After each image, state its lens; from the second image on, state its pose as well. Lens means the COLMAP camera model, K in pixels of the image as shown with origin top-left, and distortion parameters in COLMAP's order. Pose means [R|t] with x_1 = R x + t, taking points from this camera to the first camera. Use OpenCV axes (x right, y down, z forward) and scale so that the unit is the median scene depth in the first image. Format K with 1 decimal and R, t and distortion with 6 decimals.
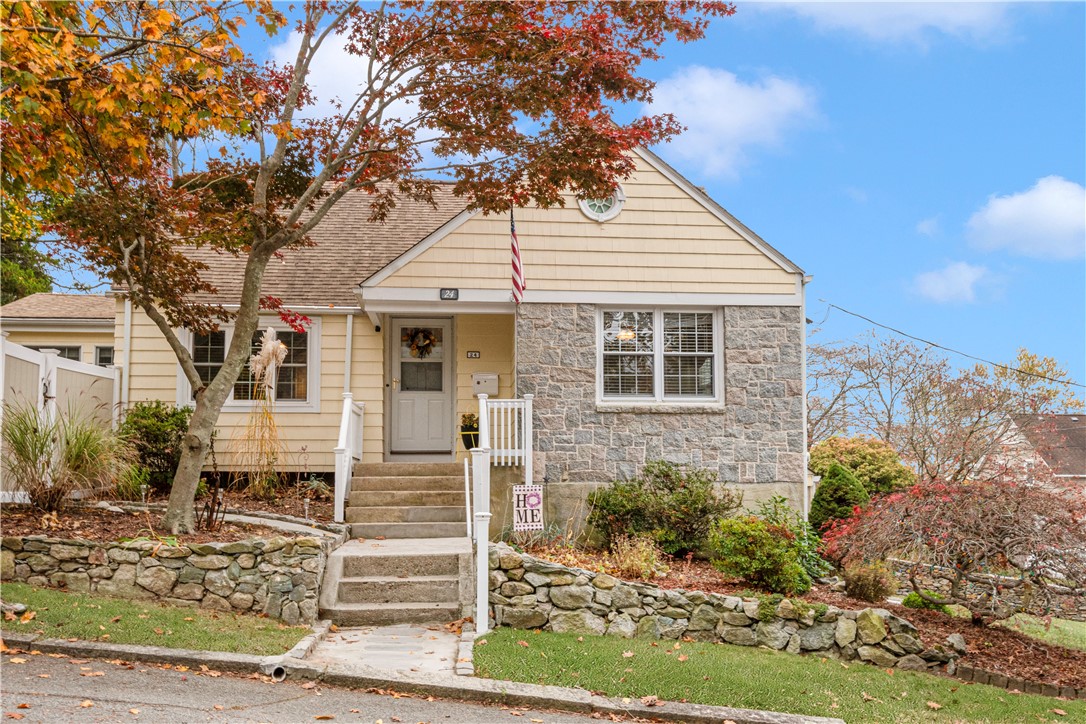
lens RADIAL K [[936.5, 0, 543.0], [0, 936.5, 362.0], [0, 0, 1]] dist [0.038033, -0.077030]
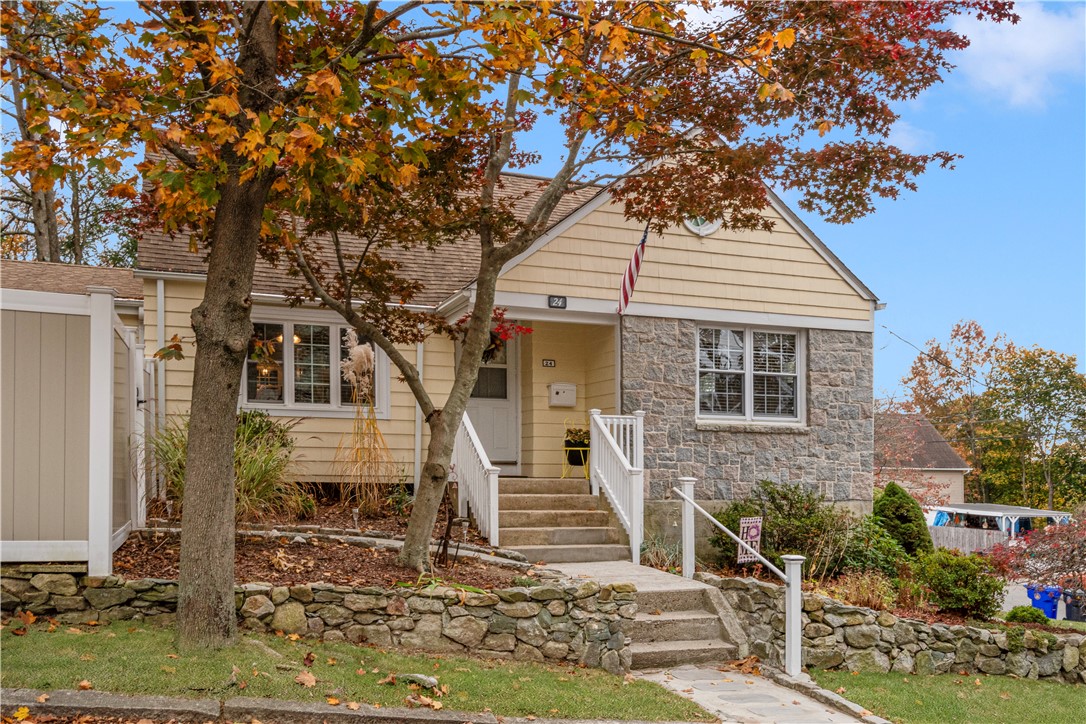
lens RADIAL K [[932.0, 0, 543.4], [0, 932.0, 422.5], [0, 0, 1]] dist [0.007671, -0.017379]
pose [[0.969449, 0.027570, 0.243739, -0.533174], [-0.048921, 0.995433, 0.081981, -0.043378], [-0.240365, -0.091400, 0.966370, 0.123805]]
